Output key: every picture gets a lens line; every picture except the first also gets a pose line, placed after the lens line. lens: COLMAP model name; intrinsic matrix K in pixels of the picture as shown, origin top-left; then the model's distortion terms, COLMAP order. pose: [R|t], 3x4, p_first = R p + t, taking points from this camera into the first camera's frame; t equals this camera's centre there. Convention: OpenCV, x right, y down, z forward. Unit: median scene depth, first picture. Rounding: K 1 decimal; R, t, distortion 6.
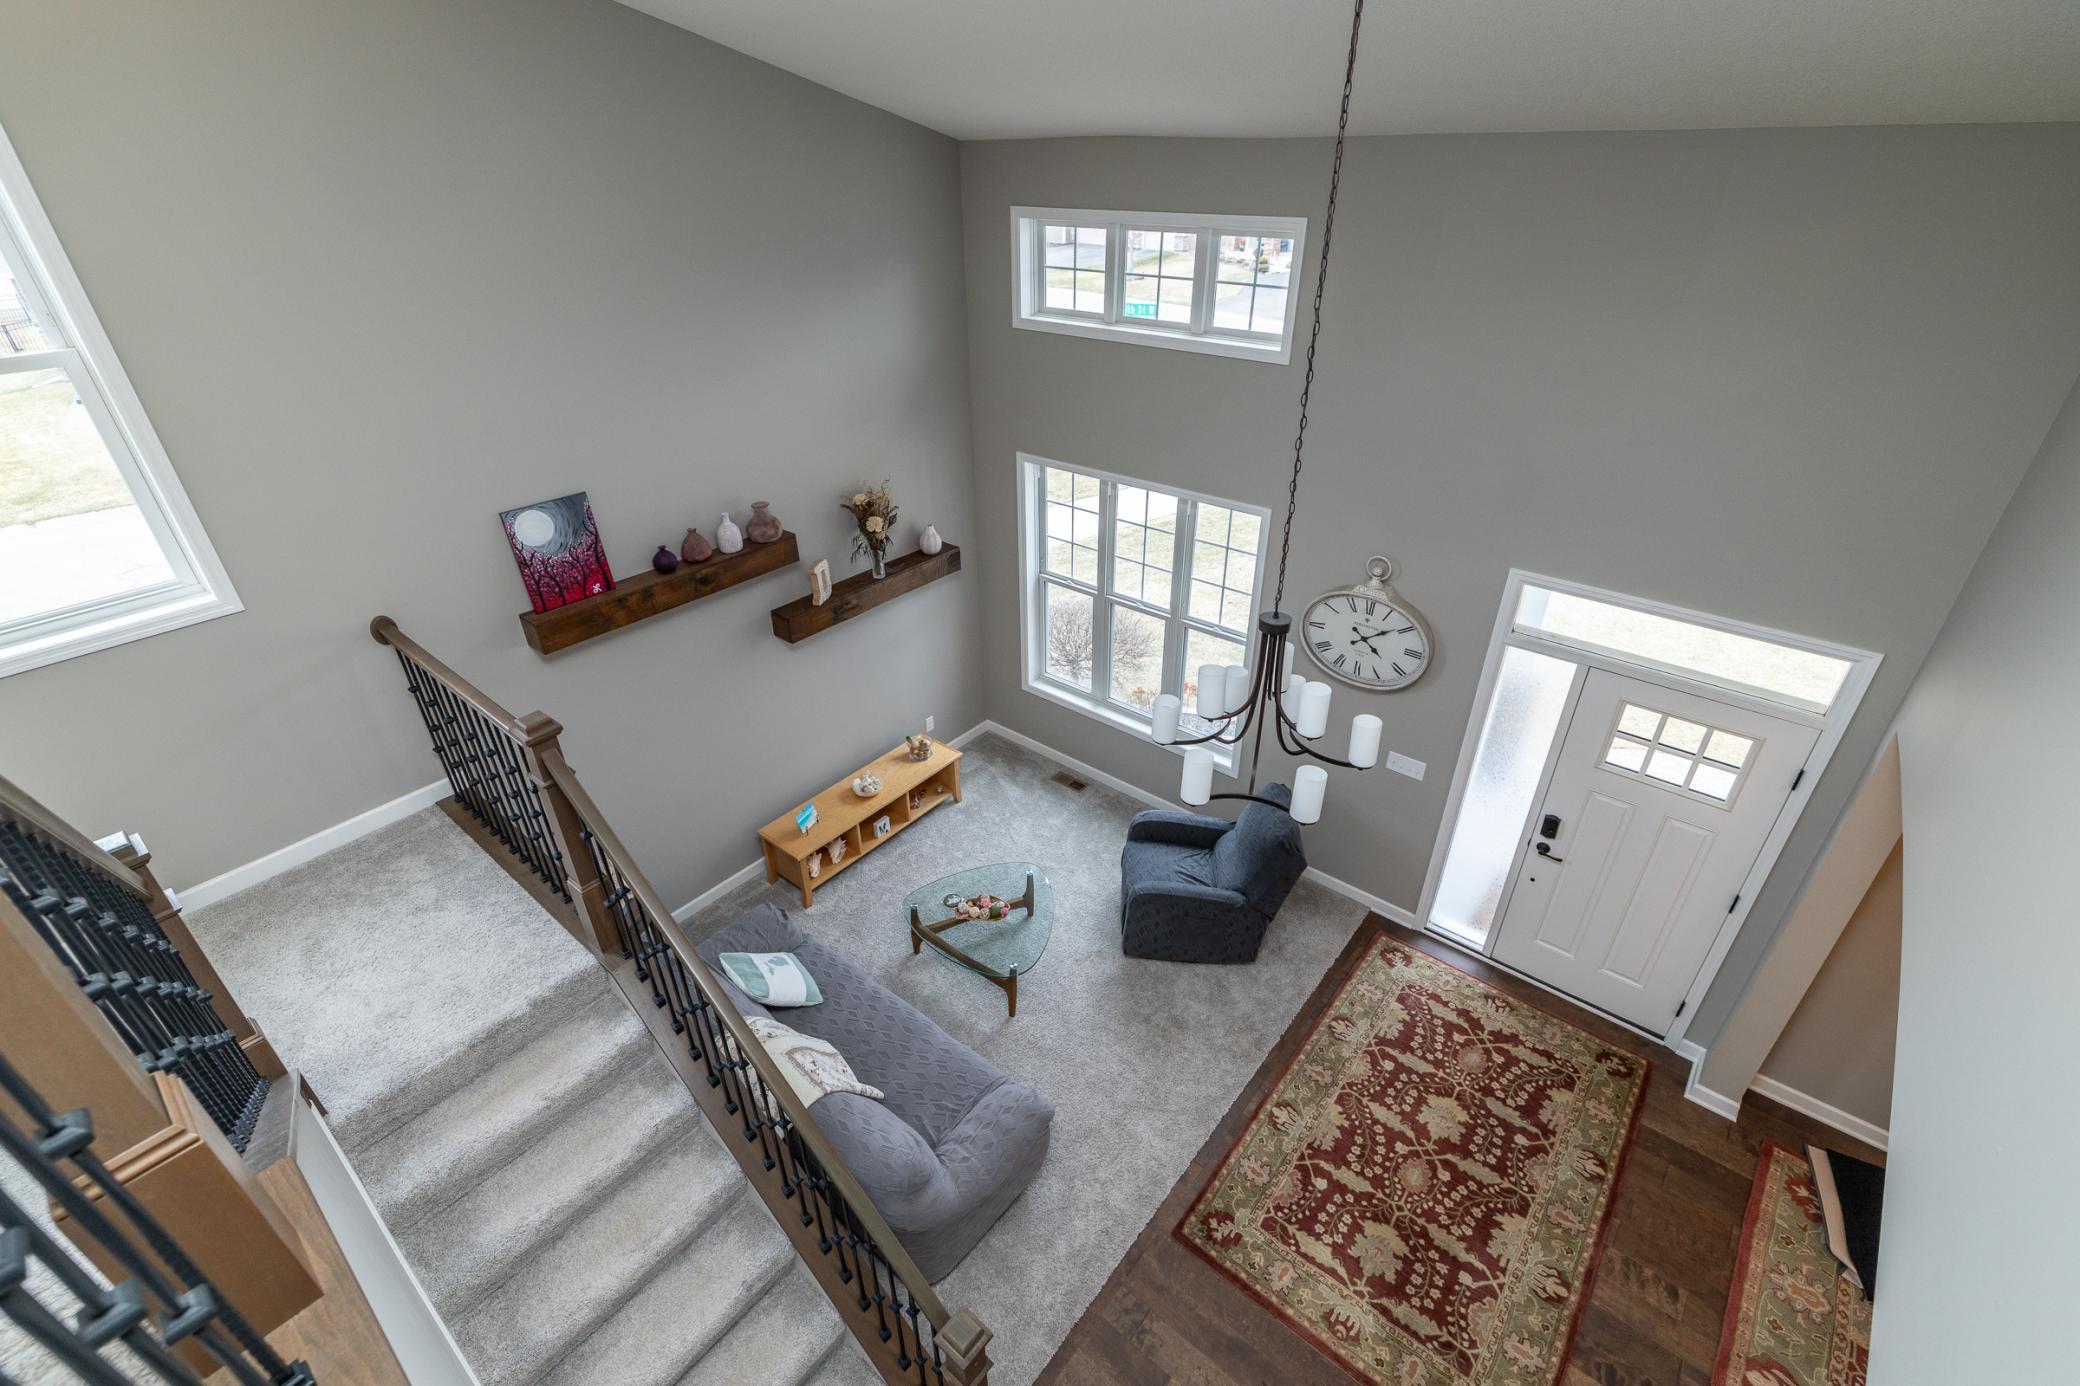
lens RADIAL K [[922.2, 0, 1031.9], [0, 922.2, 701.9], [0, 0, 1]] dist [-0.000423, 0.000114]
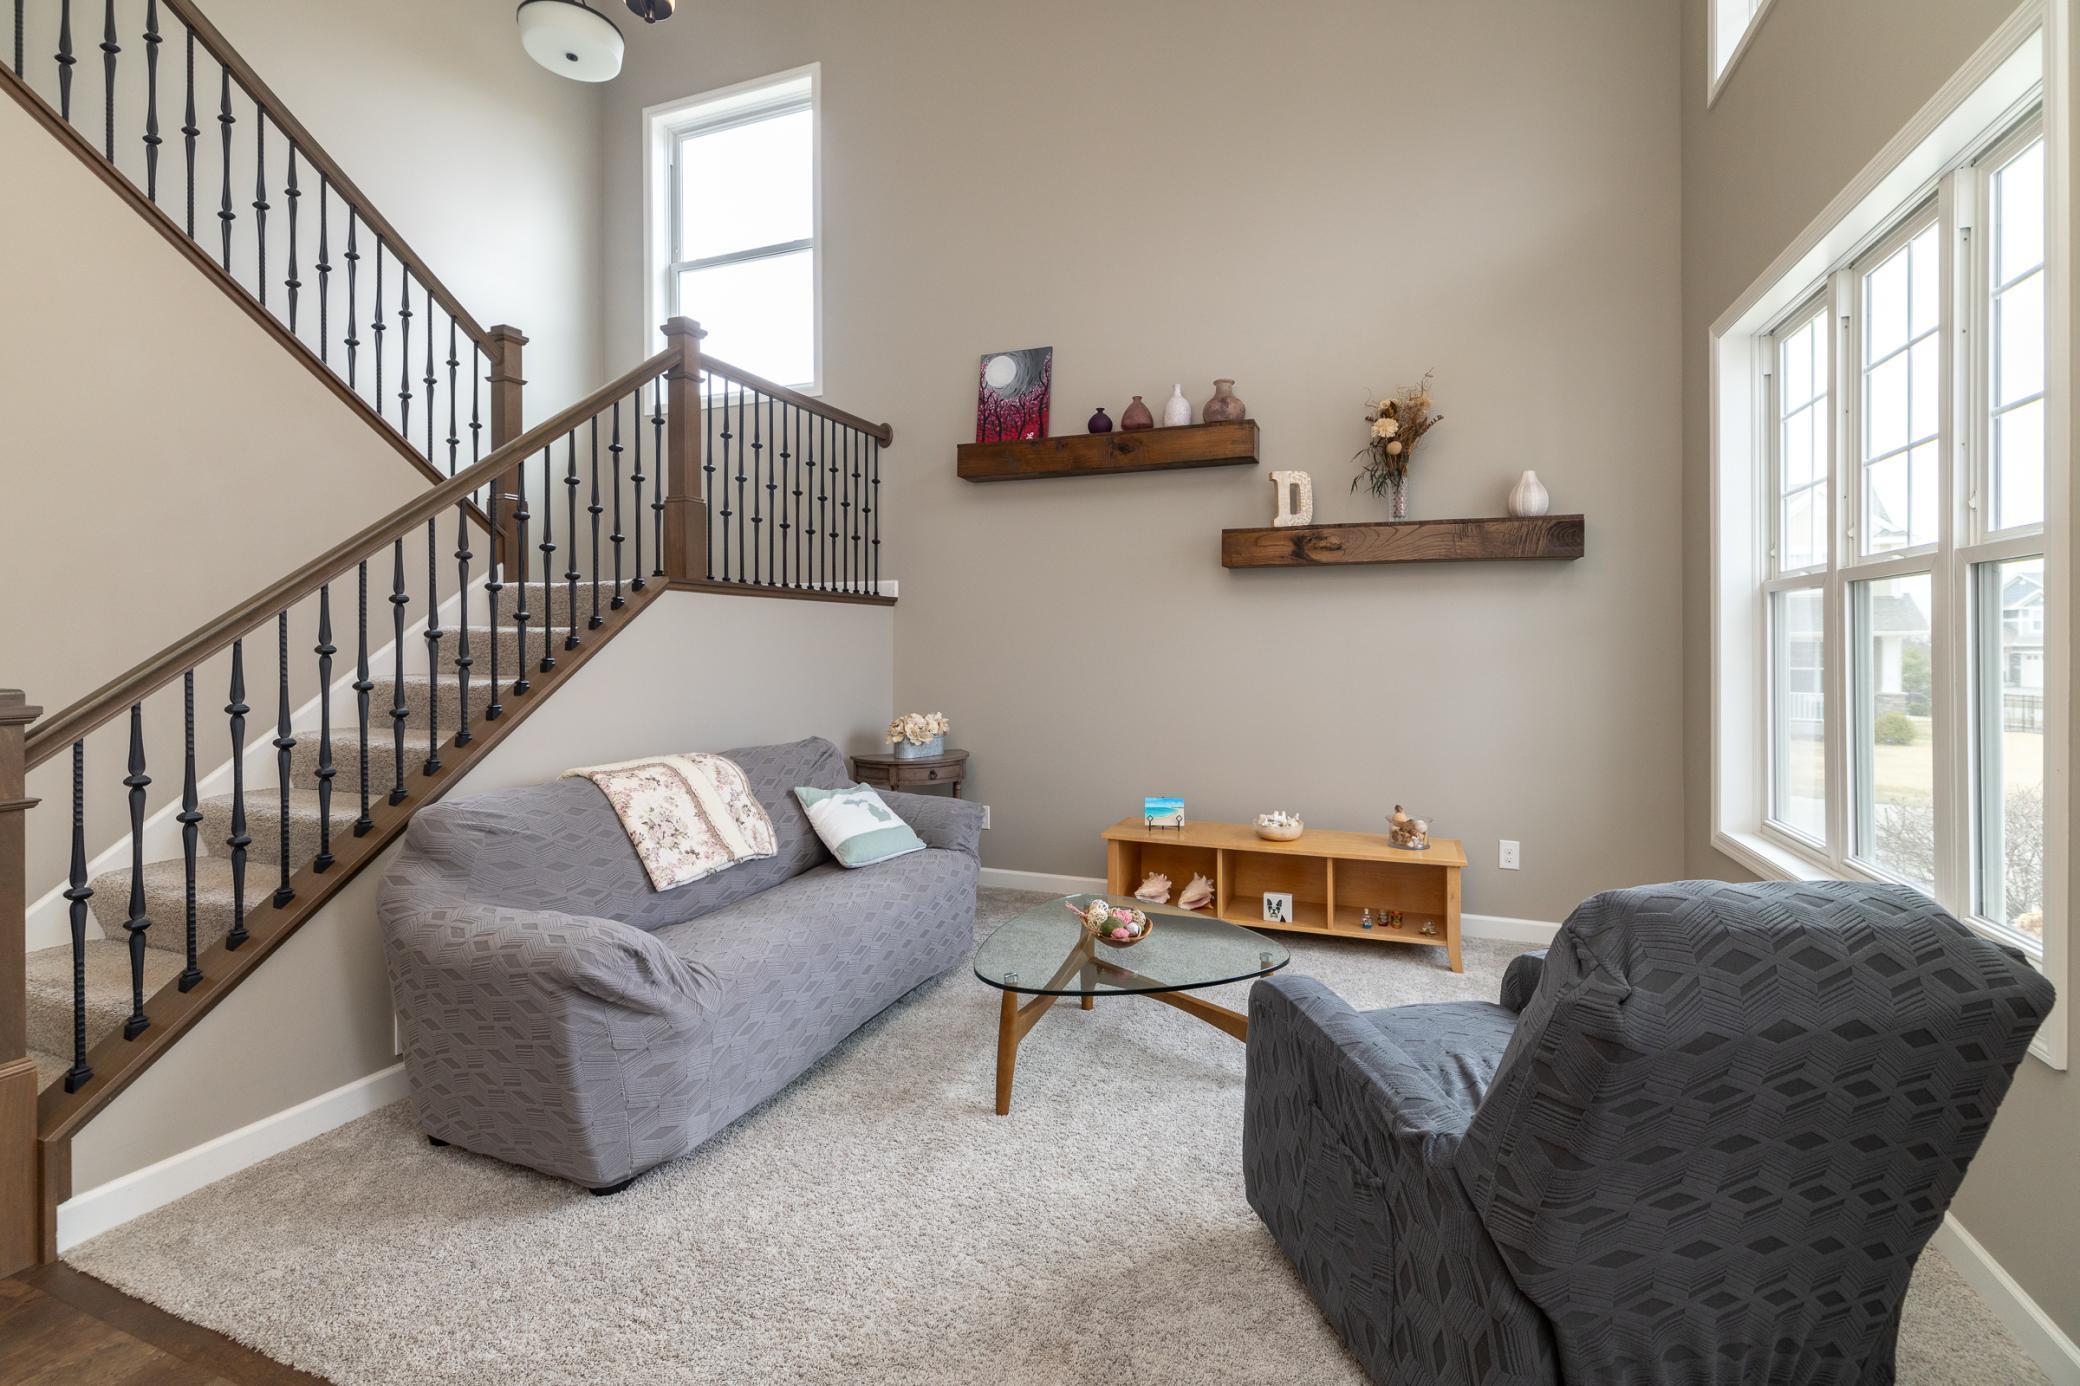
lens RADIAL K [[922.2, 0, 1055.8], [0, 922.2, 650.5], [0, 0, 1]] dist [-0.000423, 0.000114]
pose [[0.315798, 0.023509, -0.948535, 0.493784], [-0.494438, 0.857308, -0.143366, 0.205239], [0.809817, 0.514266, 0.282359, 0.830975]]
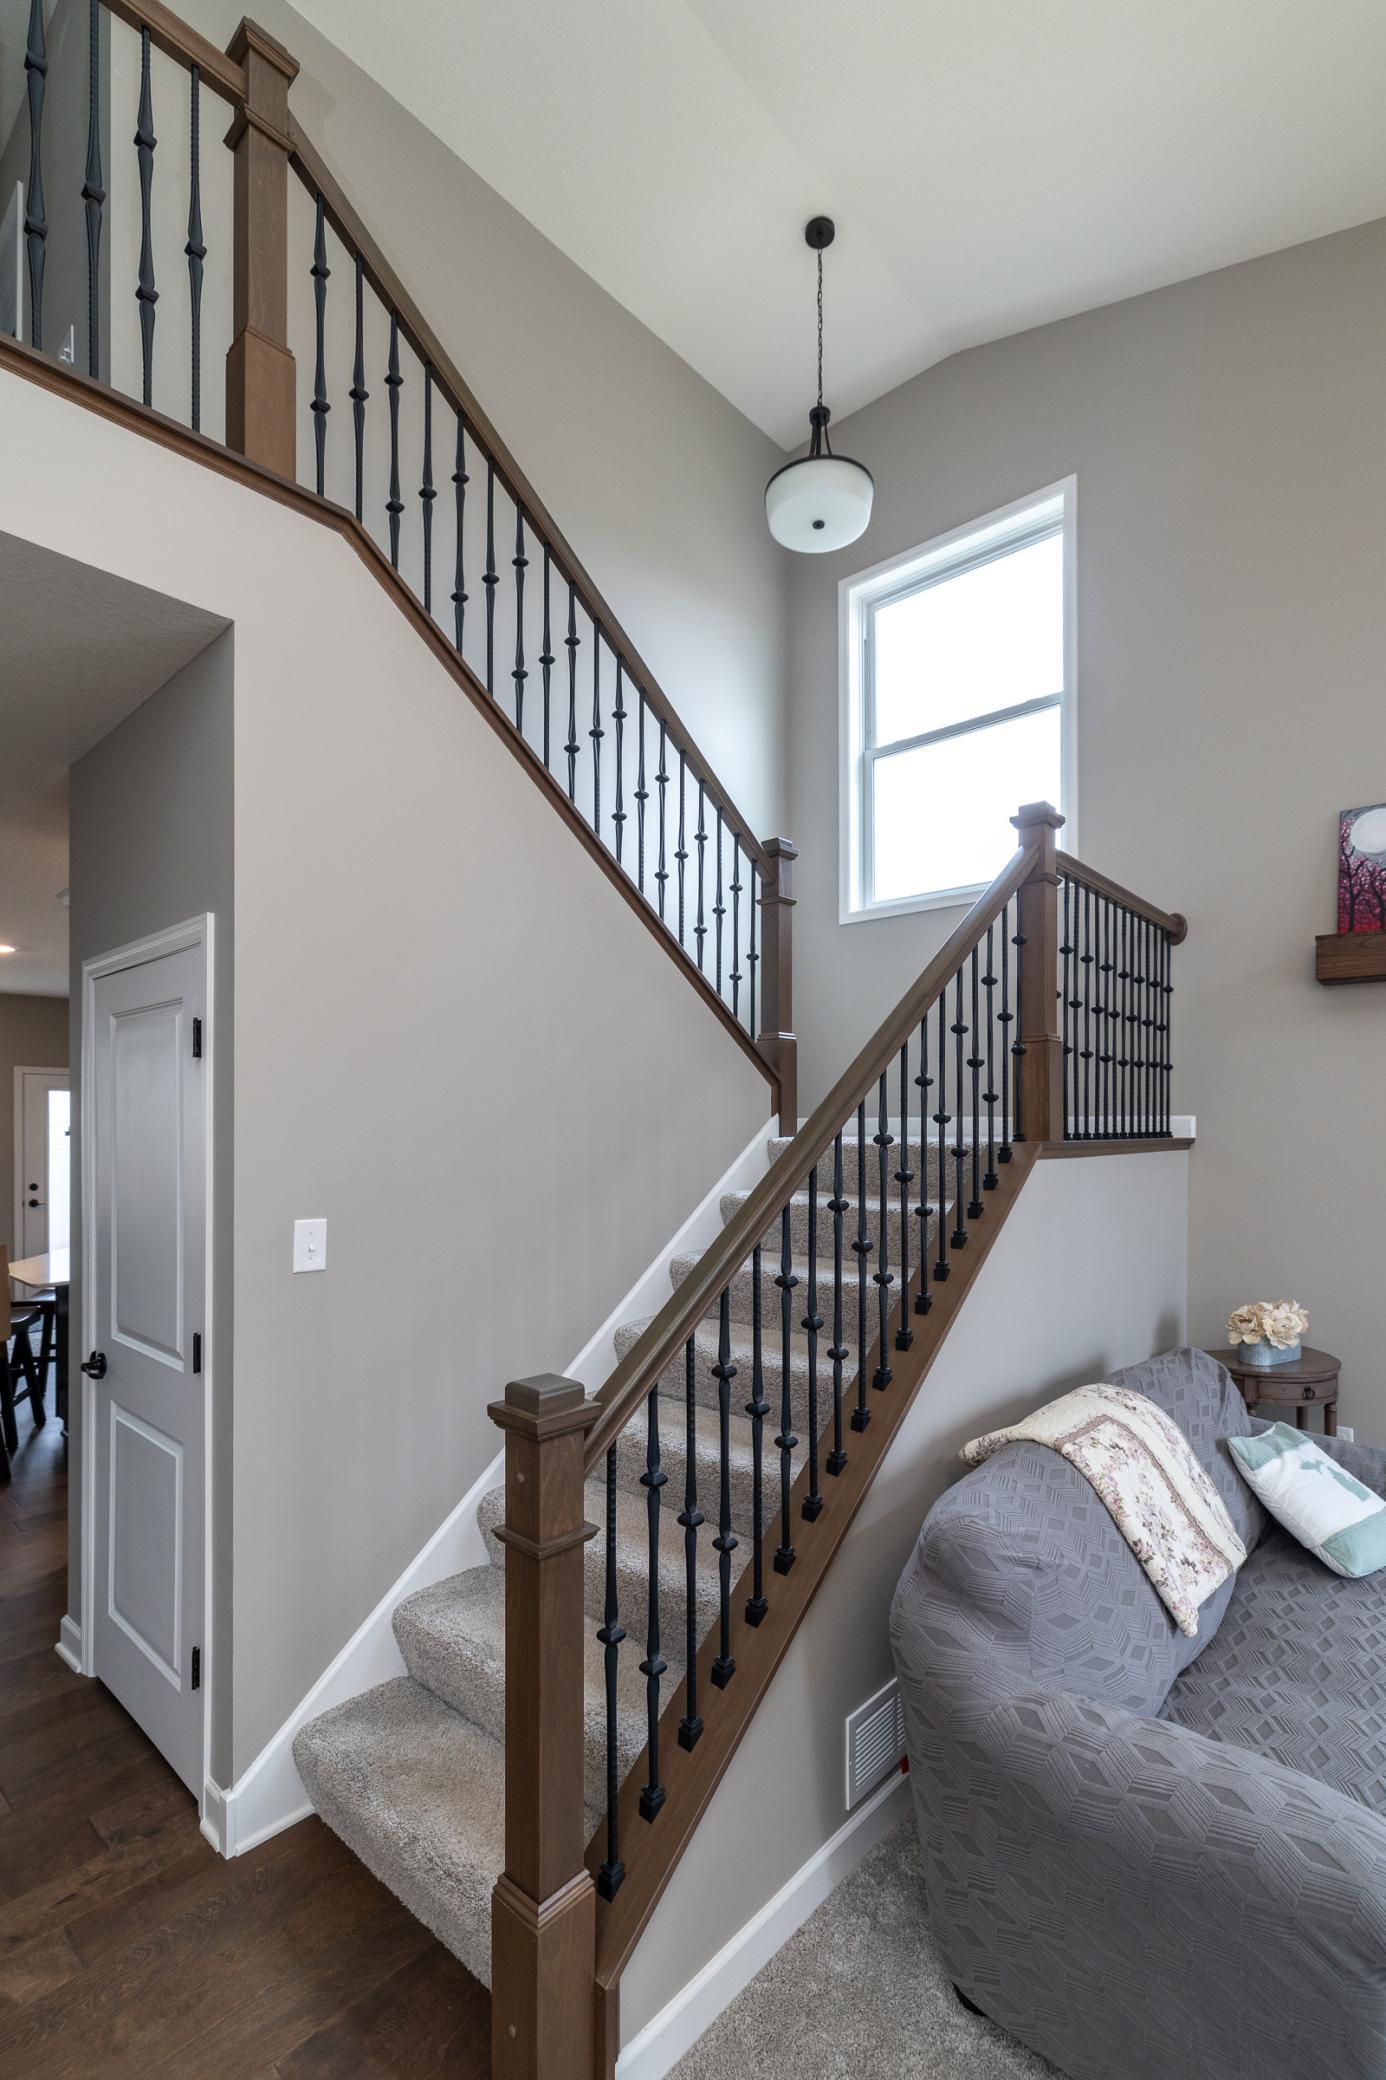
lens RADIAL K [[922.2, 0, 673.5], [0, 922.2, 1126.0], [0, 0, 1]] dist [-0.000423, 0.000114]
pose [[-0.049486, 0.022077, -0.998531, 0.269868], [-0.517454, 0.854551, 0.044538, 0.284439], [0.854279, 0.518897, -0.030864, 0.577620]]
